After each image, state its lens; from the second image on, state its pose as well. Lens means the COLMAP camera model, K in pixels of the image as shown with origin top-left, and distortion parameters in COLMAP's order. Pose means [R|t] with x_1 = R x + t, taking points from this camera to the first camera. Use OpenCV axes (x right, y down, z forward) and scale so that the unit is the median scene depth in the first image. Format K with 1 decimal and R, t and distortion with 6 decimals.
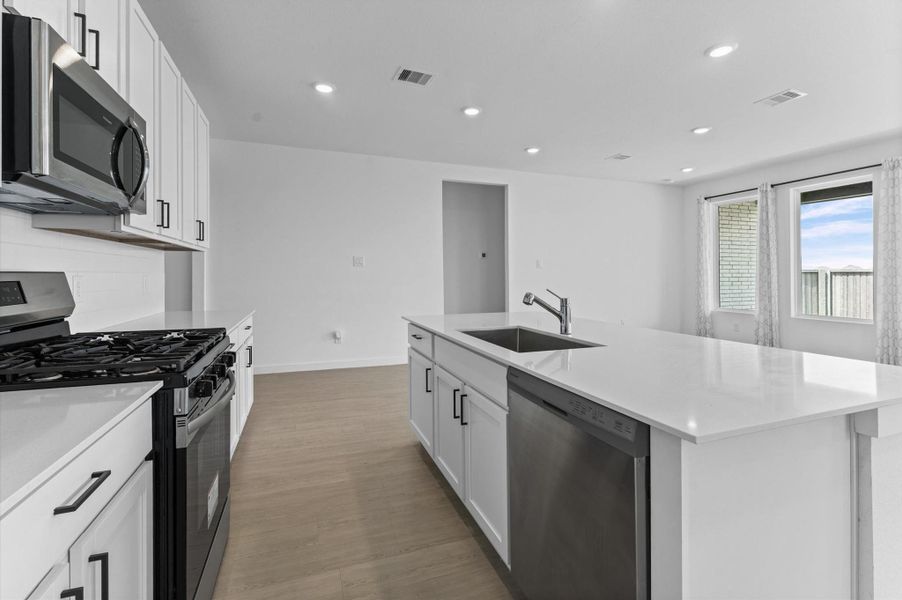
lens RADIAL K [[417.1, 0, 466.8], [0, 417.1, 276.4], [0, 0, 1]] dist [-0.001219, -0.000662]
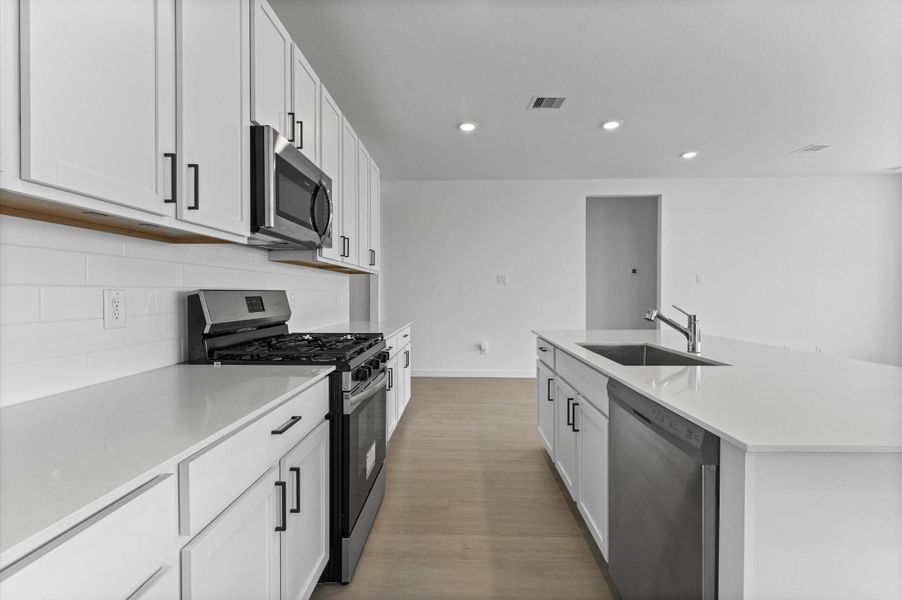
lens RADIAL K [[411.8, 0, 460.5], [0, 411.8, 296.6], [0, 0, 1]] dist [0.001453, 0.000220]
pose [[0.927409, -0.000927, -0.374048, 0.118754], [0.003063, 0.999982, 0.005116, 0.004727], [0.374037, -0.005890, 0.927395, -0.089319]]
